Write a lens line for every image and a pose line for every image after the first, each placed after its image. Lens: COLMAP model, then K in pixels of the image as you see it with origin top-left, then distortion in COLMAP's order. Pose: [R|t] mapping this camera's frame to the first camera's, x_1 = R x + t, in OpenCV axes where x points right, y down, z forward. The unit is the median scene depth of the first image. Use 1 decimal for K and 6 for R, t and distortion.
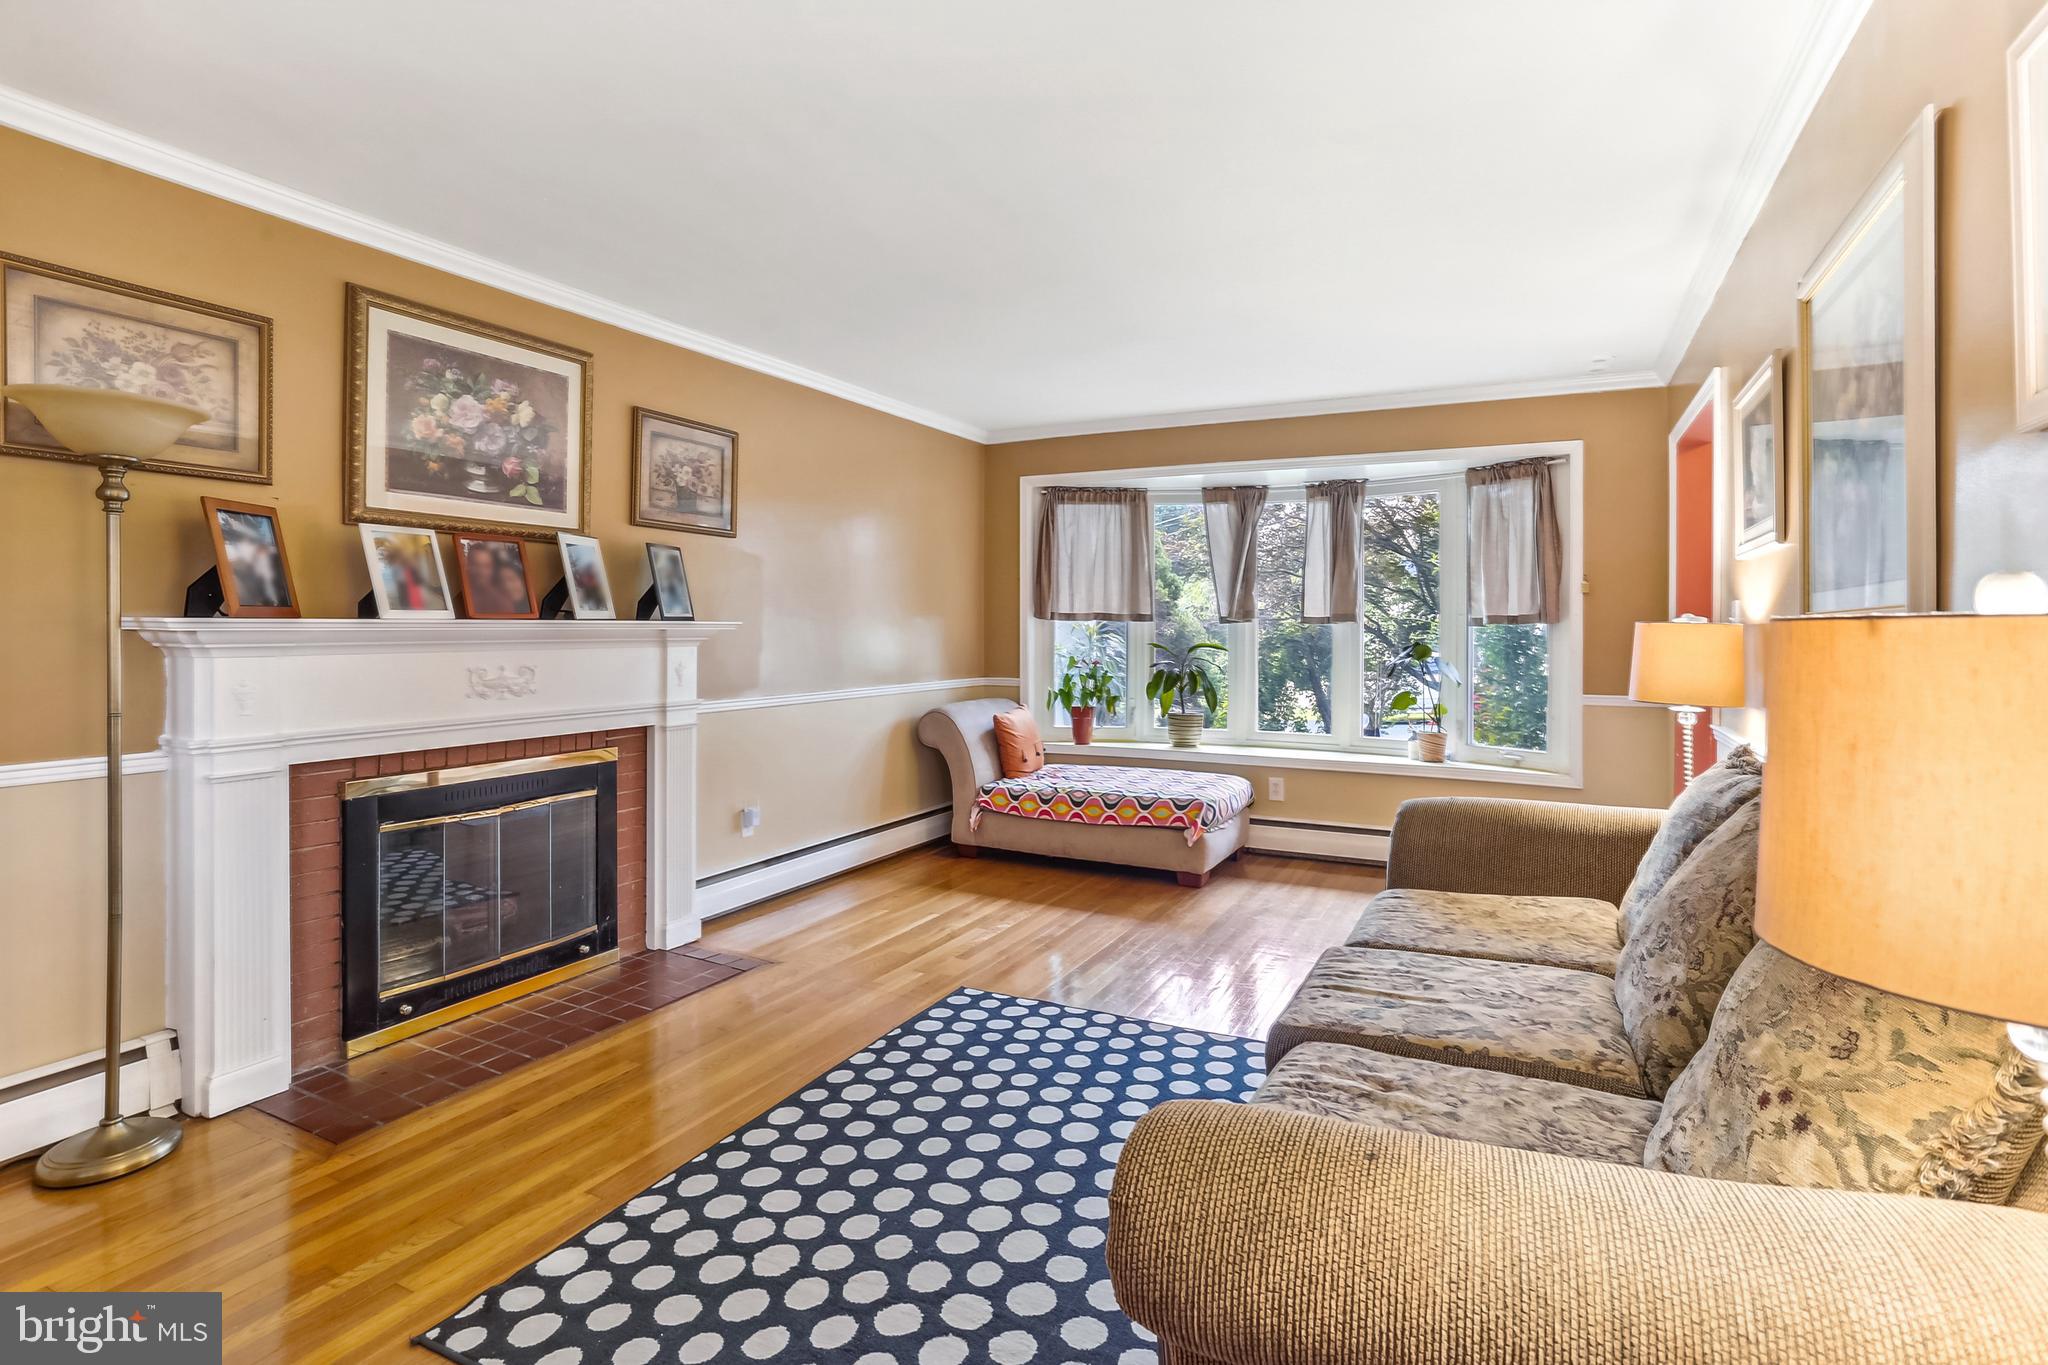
lens RADIAL K [[1009.1, 0, 1082.8], [0, 1009.1, 616.0], [0, 0, 1]] dist [-0.027743, 0.018673]
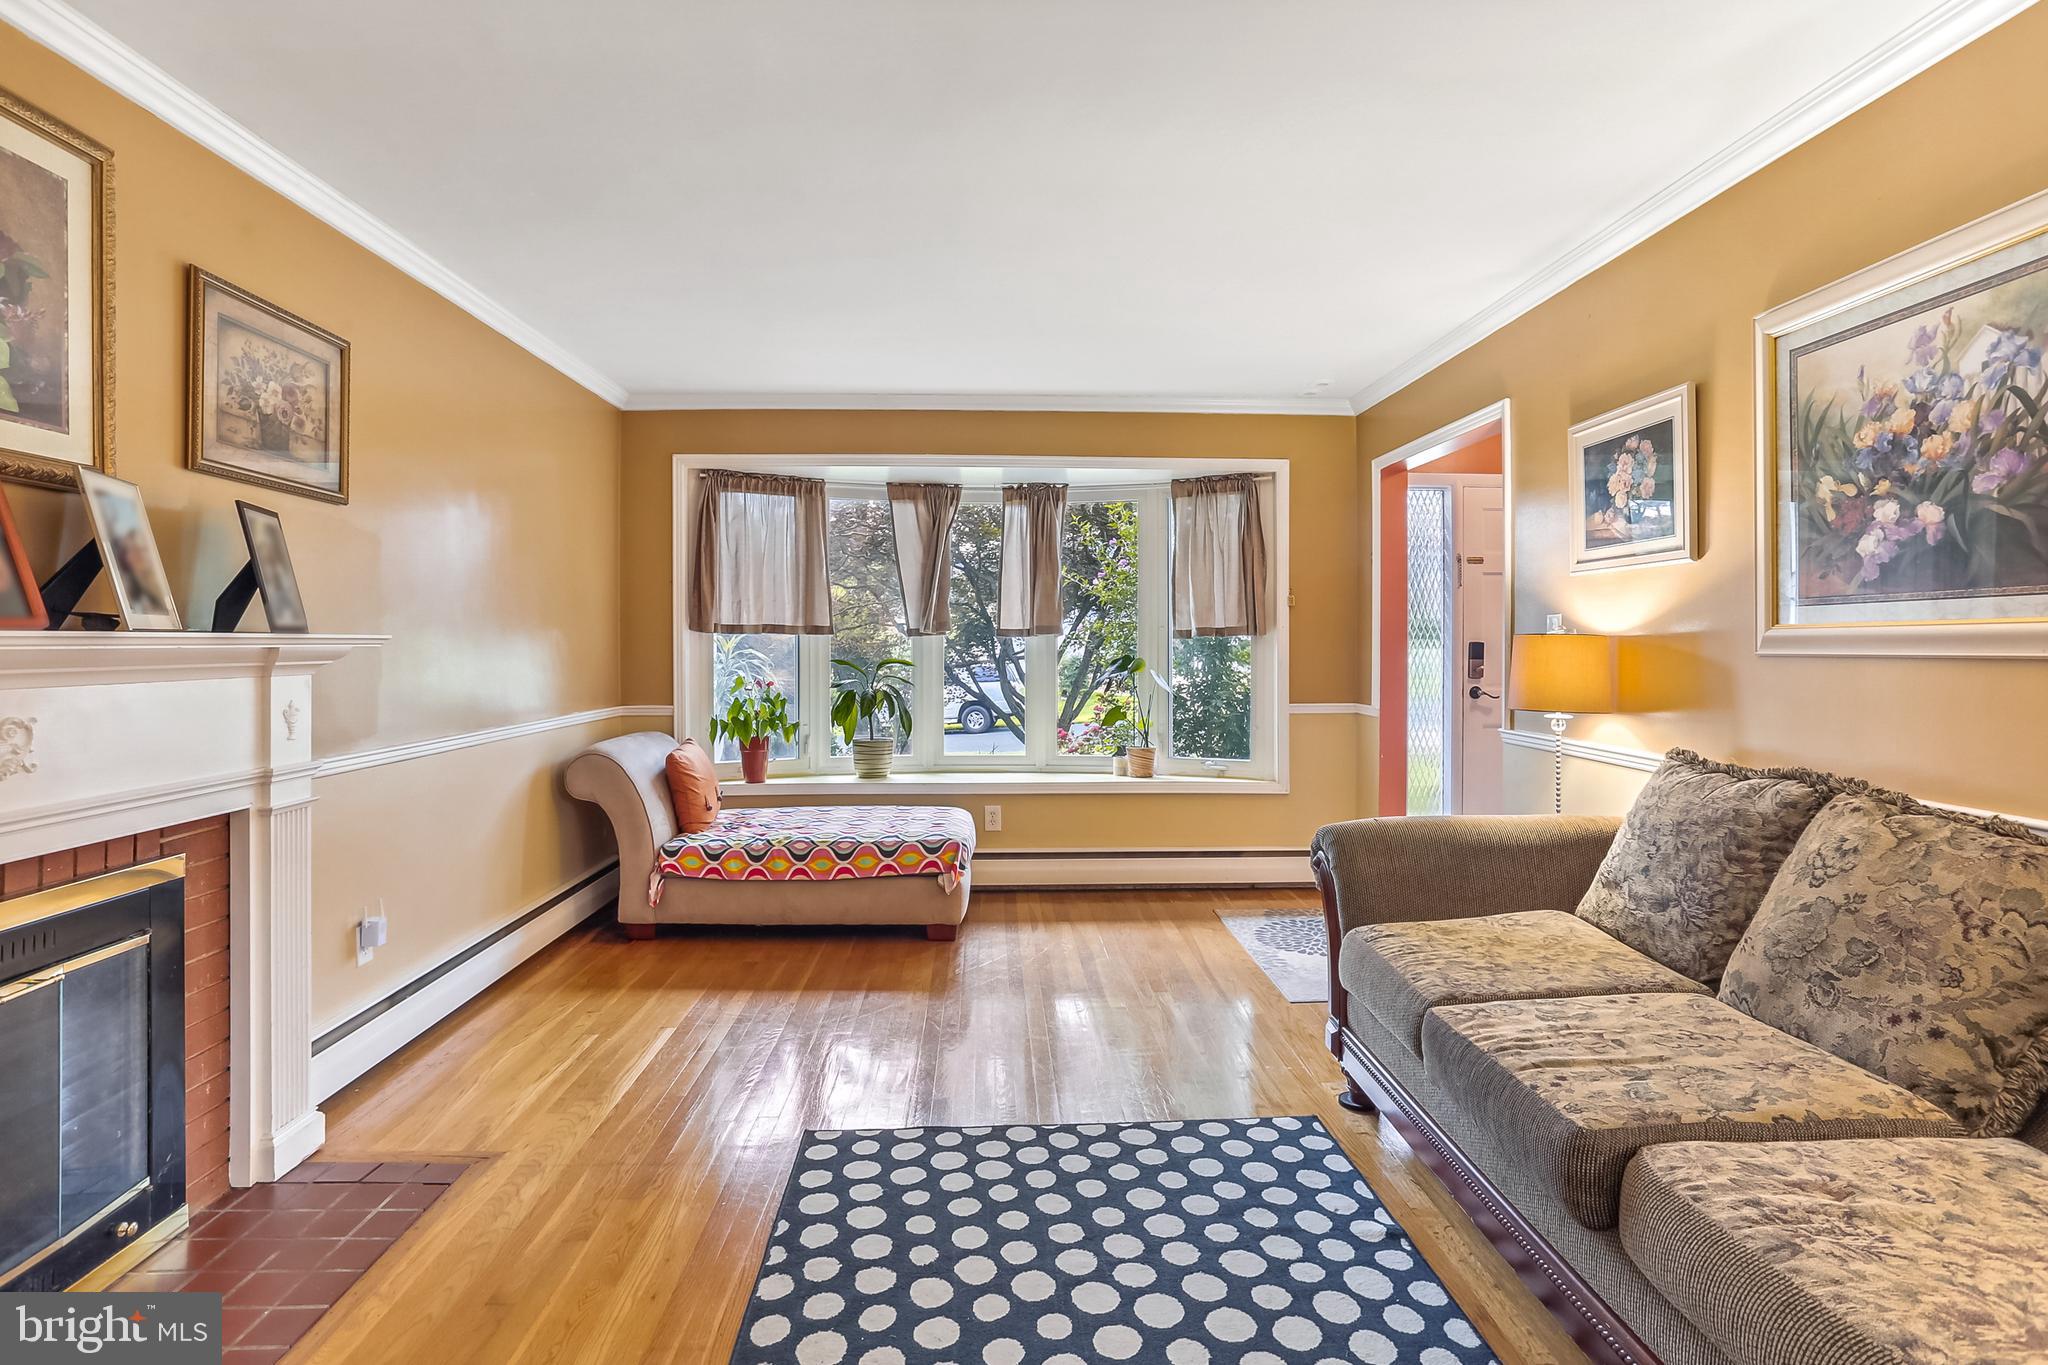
lens RADIAL K [[1009.1, 0, 1056.4], [0, 1009.1, 640.5], [0, 0, 1]] dist [-0.027743, 0.018673]
pose [[0.881901, -0.004762, 0.471410, -0.279622], [-0.000105, 0.999947, 0.010298, 0.002894], [-0.471434, -0.009131, 0.881854, 0.251303]]
